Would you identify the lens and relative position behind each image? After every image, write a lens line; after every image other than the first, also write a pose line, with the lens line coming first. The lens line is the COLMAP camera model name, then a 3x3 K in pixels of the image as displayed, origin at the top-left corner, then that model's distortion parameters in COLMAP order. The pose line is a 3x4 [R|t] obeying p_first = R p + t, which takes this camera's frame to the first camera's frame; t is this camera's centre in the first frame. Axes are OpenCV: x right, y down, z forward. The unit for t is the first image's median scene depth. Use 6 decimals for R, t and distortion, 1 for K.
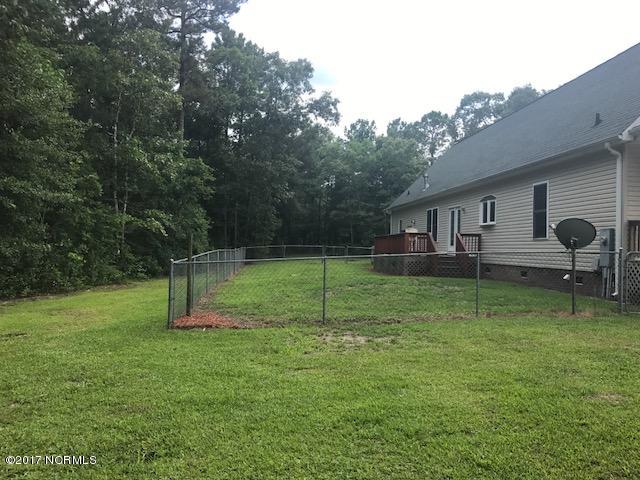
lens RADIAL K [[521.9, 0, 320.0], [0, 521.9, 240.0], [0, 0, 1]] dist [0.041112, -0.001553]
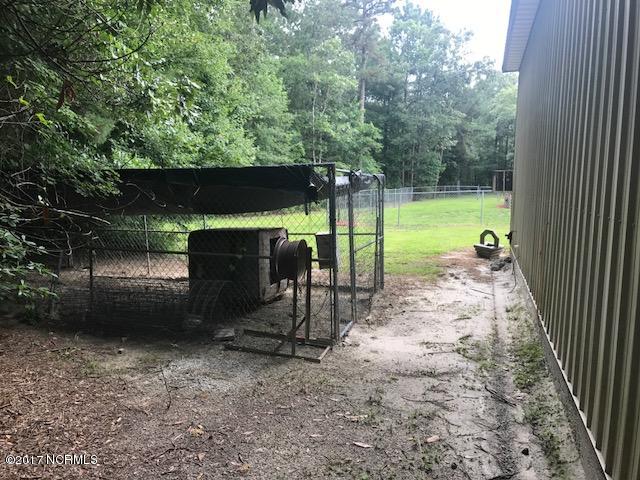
lens RADIAL K [[521.9, 0, 320.0], [0, 521.9, 240.0], [0, 0, 1]] dist [0.041112, -0.001553]
pose [[0.922943, 0.038738, -0.382983, 0.196424], [0.006315, 0.993266, 0.115684, -0.010186], [0.384886, -0.109188, 0.916483, -0.372524]]
